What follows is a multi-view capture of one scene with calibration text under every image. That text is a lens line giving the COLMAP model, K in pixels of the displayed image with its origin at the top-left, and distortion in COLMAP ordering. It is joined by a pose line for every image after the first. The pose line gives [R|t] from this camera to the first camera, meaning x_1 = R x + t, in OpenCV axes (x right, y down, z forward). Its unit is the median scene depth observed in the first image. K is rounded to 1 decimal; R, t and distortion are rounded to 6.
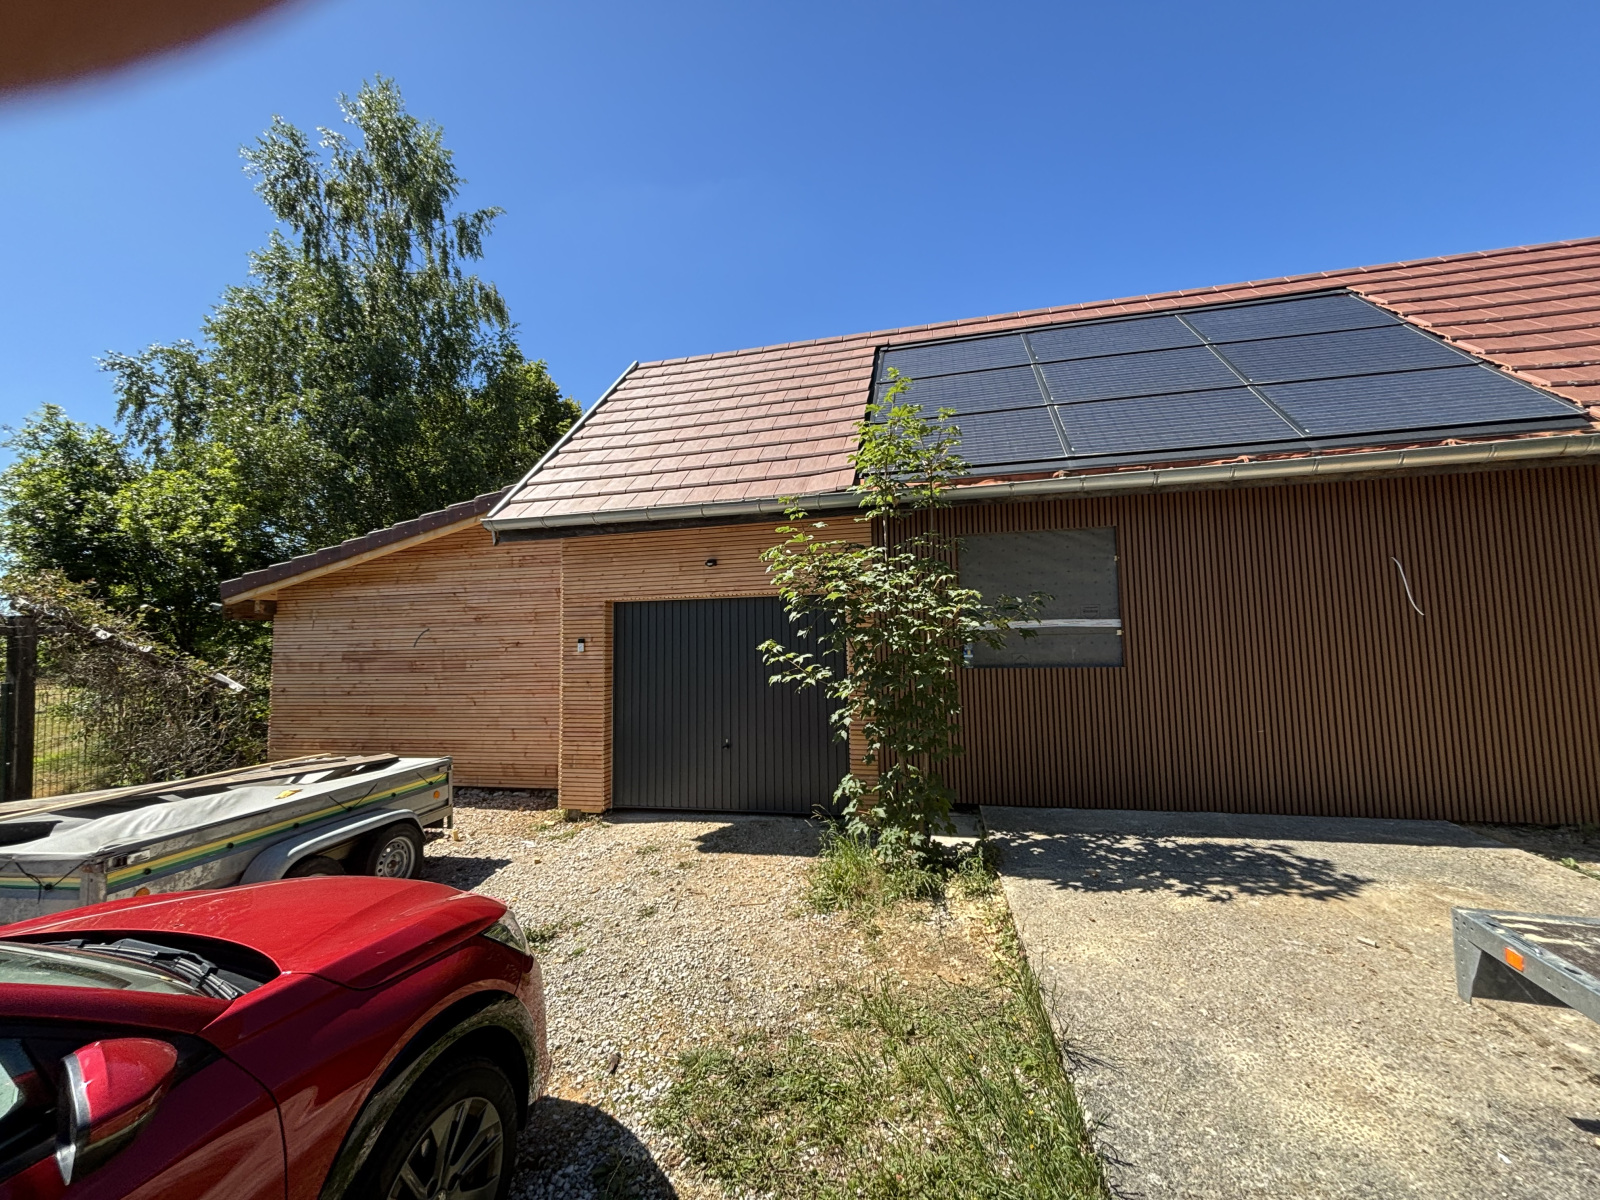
lens RADIAL K [[637.1, 0, 802.8], [0, 637.1, 595.4], [0, 0, 1]] dist [0.001533, -0.003064]
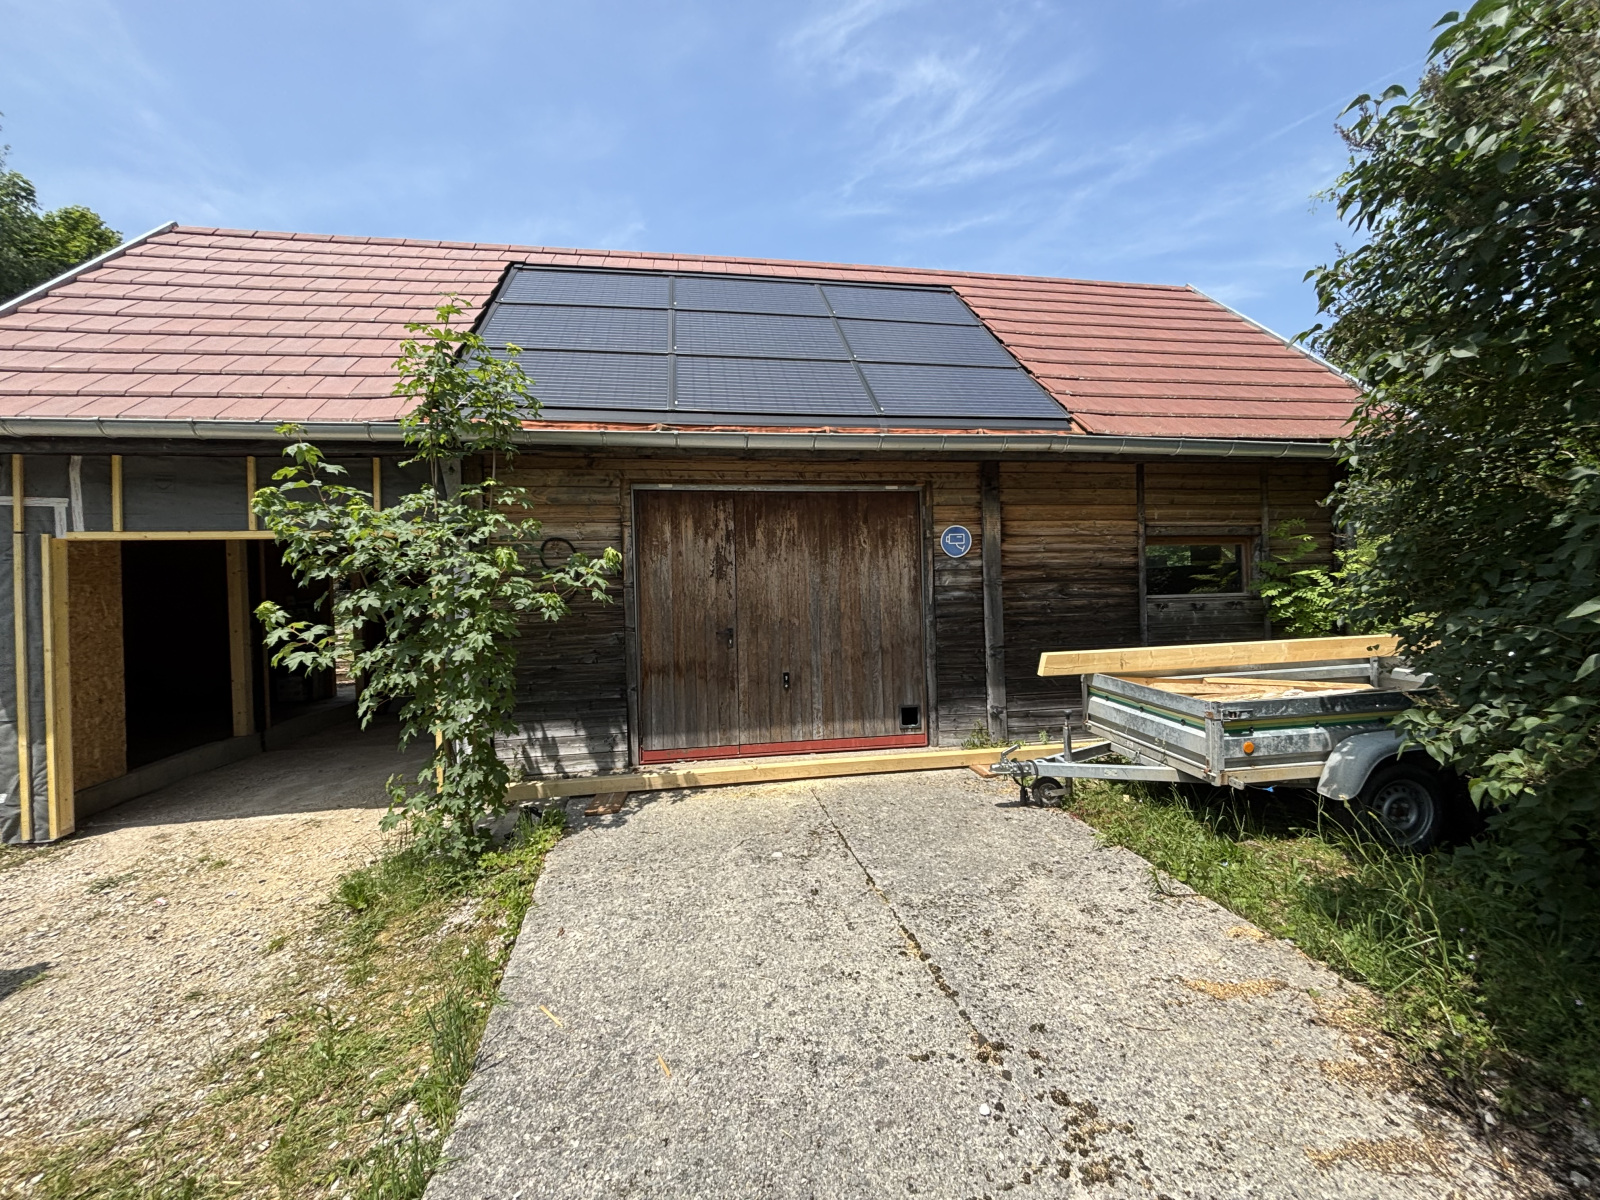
lens RADIAL K [[637.1, 0, 802.8], [0, 637.1, 595.4], [0, 0, 1]] dist [0.001533, -0.003064]
pose [[0.925054, 0.000039, 0.379835, 0.176031], [-0.028651, 0.997158, 0.069673, -0.009092], [-0.378753, -0.075334, 0.922427, 0.017443]]
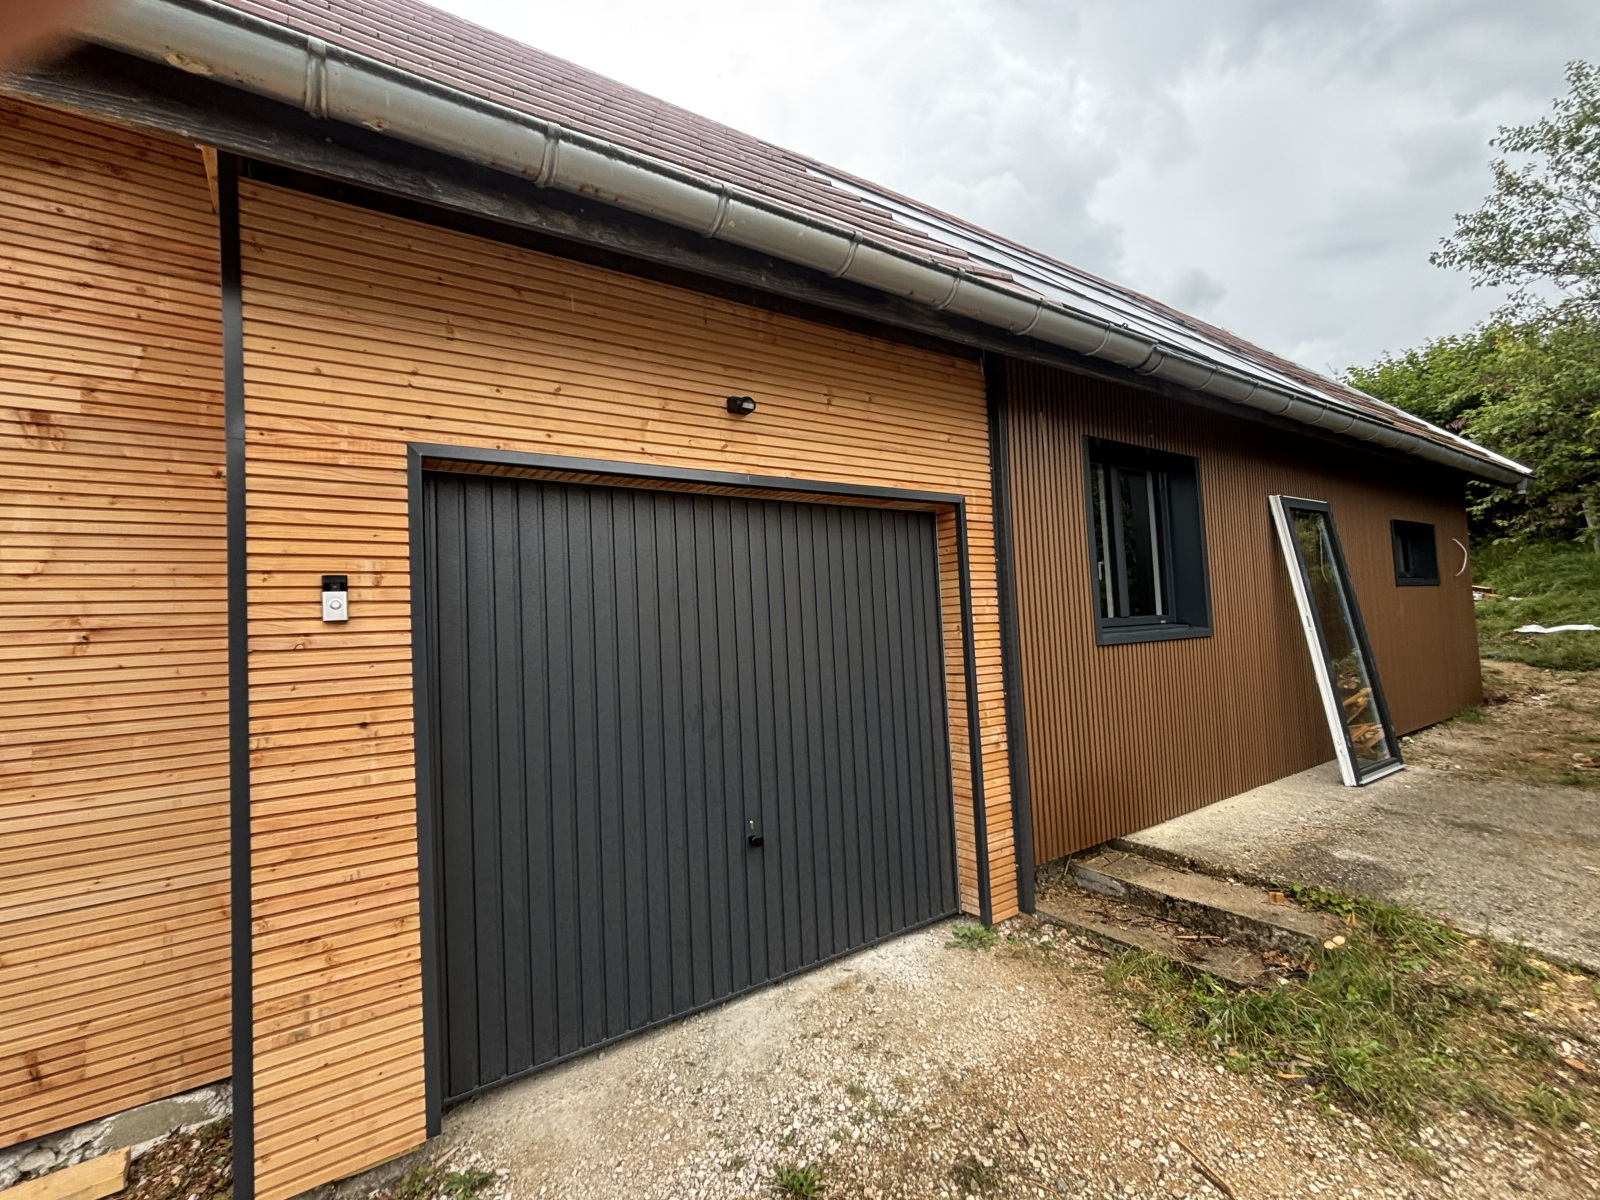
lens RADIAL K [[718.7, 0, 794.7], [0, 718.7, 595.0], [0, 0, 1]] dist [-0.006515, 0.001228]
pose [[0.679817, 0.028502, 0.732828, -0.400801], [-0.021856, 0.999588, -0.018602, 0.071421], [-0.733056, -0.003371, 0.680160, 0.567440]]
